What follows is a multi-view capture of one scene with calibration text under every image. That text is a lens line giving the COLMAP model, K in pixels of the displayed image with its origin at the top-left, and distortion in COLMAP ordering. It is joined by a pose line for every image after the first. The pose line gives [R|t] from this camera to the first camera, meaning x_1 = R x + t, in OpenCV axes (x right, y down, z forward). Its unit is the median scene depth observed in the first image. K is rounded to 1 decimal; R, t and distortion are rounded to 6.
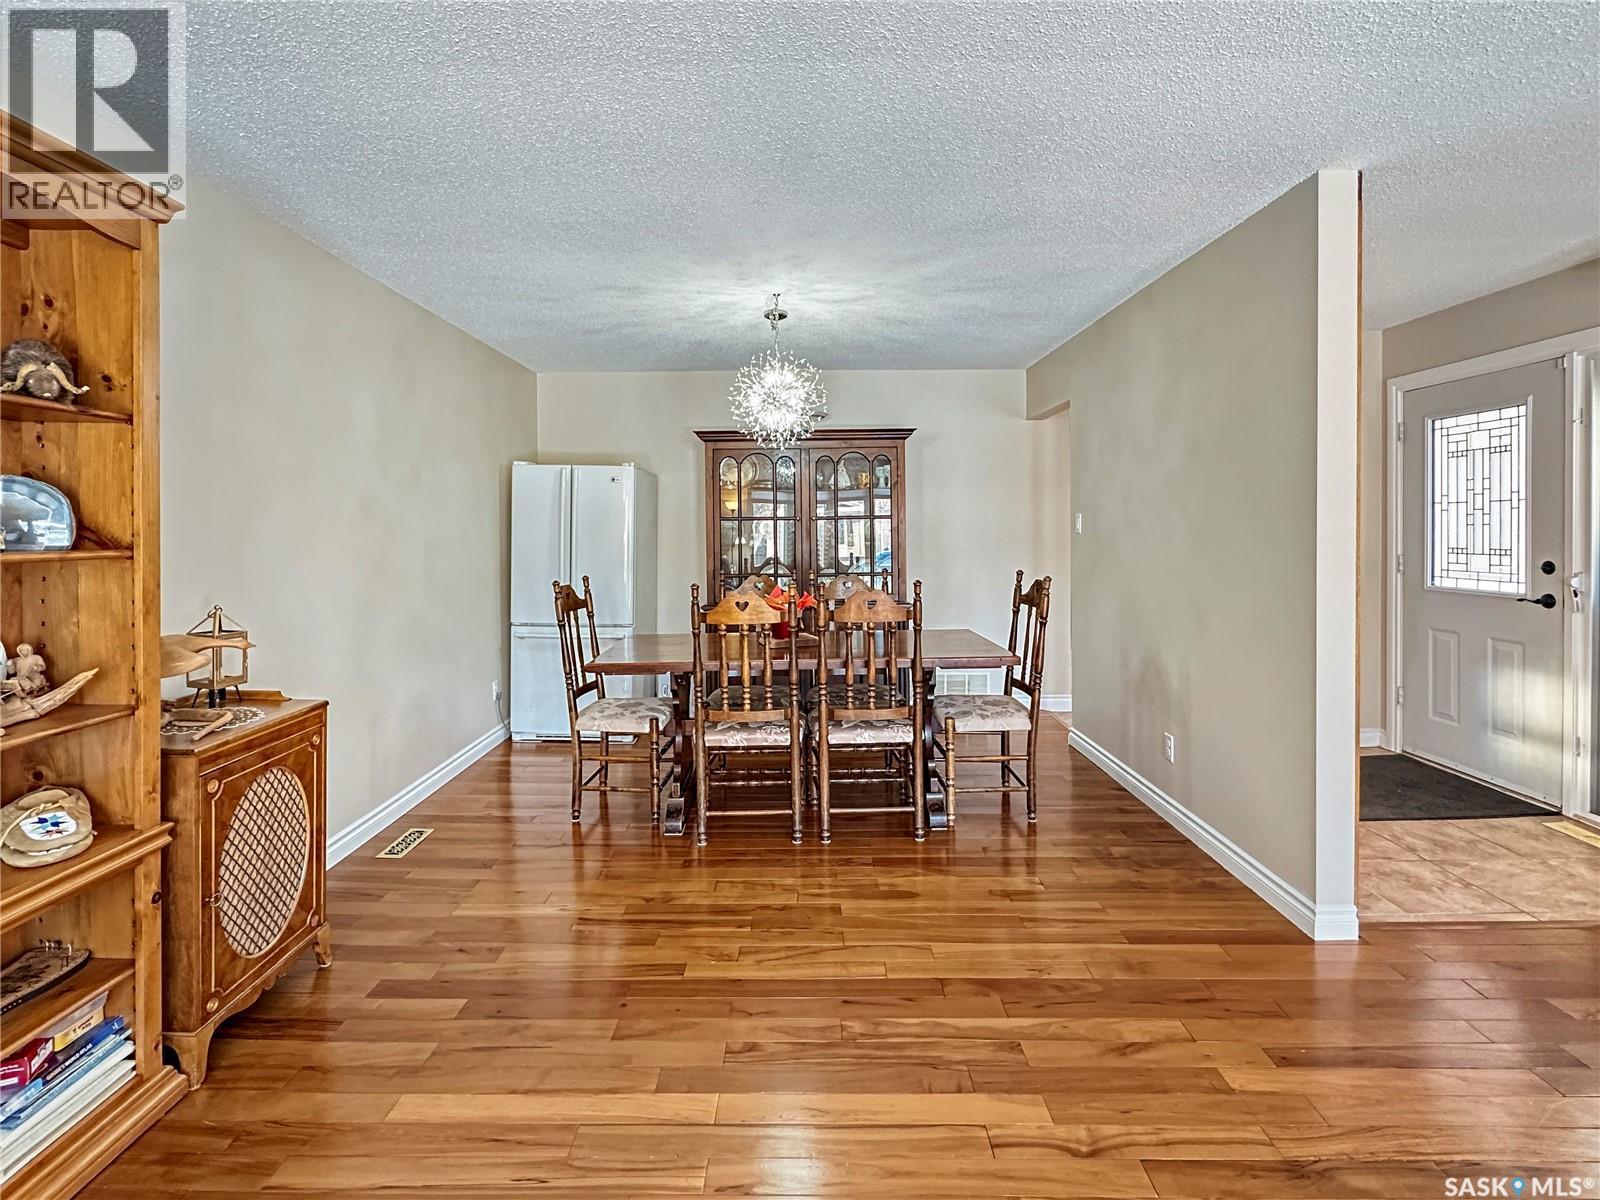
lens RADIAL K [[768.0, 0, 794.8], [0, 768.0, 532.2], [0, 0, 1]] dist [-0.002328, 0.000223]
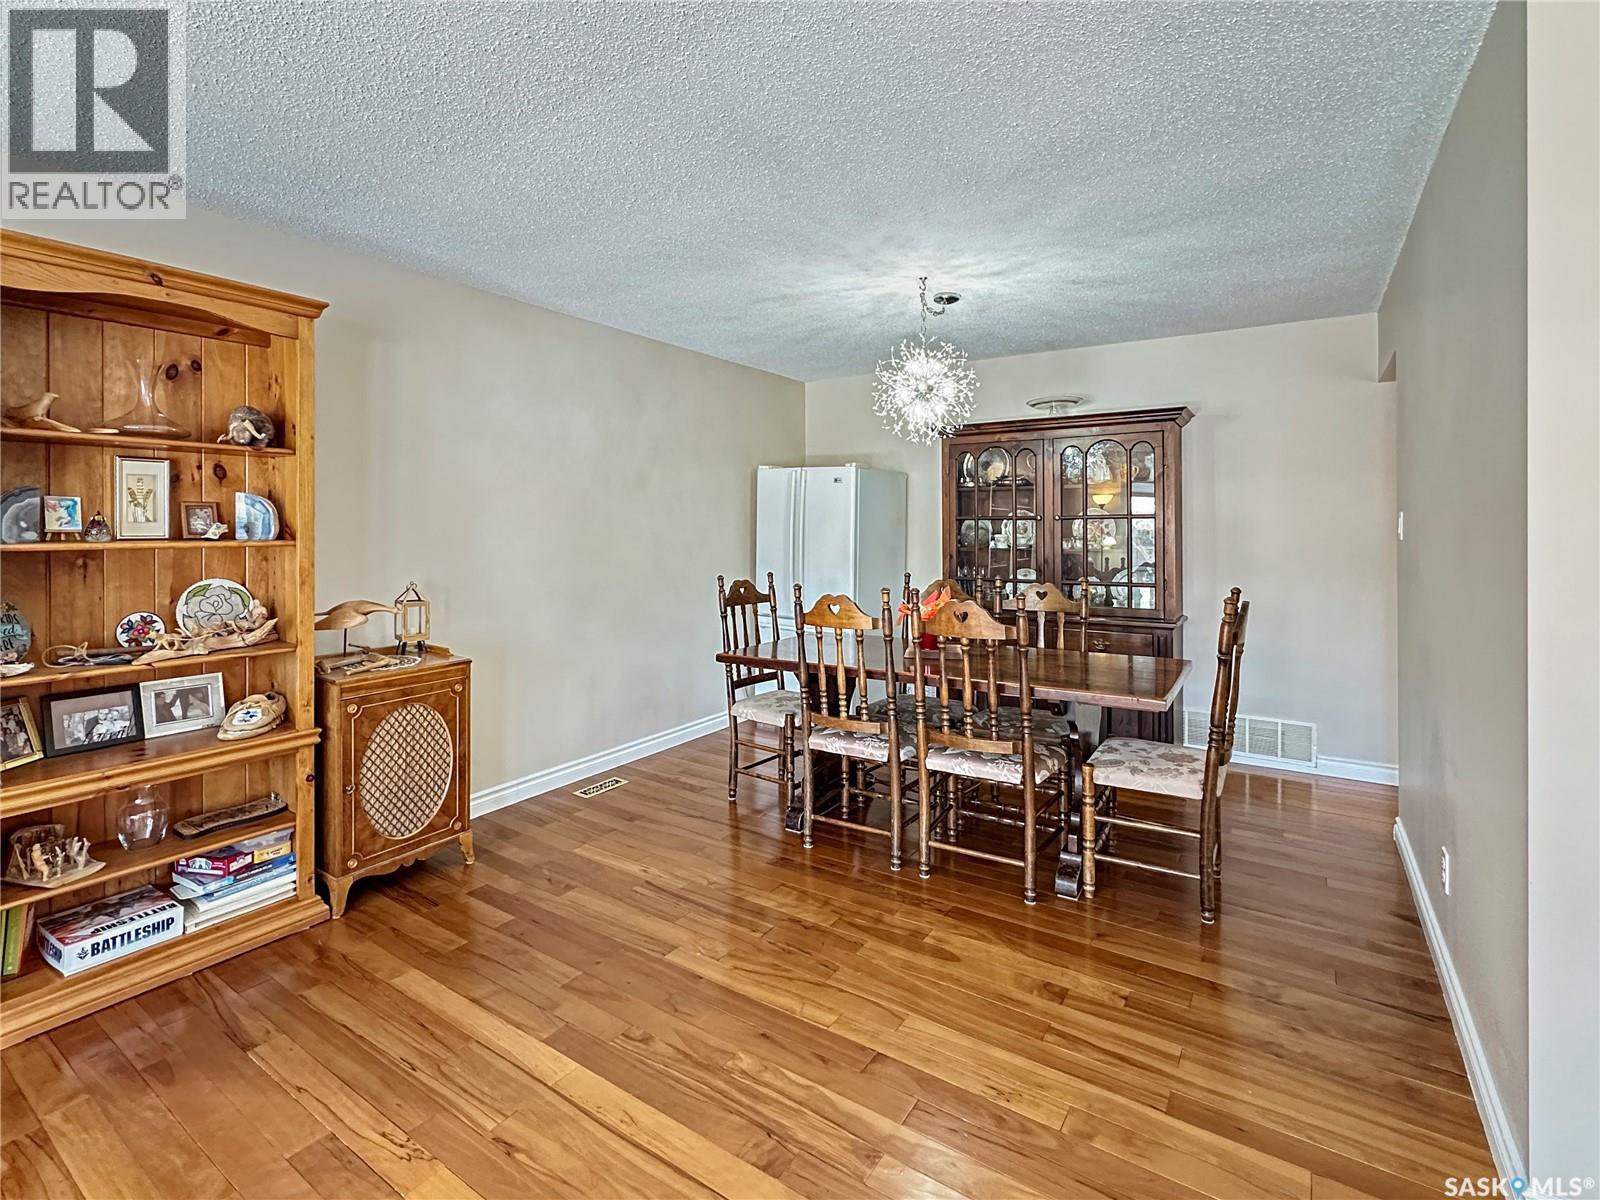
lens RADIAL K [[769.0, 0, 784.4], [0, 769.0, 526.2], [0, 0, 1]] dist [-0.000726, -0.000113]
pose [[0.832638, 0.007246, -0.553770, 0.567537], [-0.009935, 0.999949, -0.001854, -0.008800], [0.553728, 0.007045, 0.832668, 0.212798]]
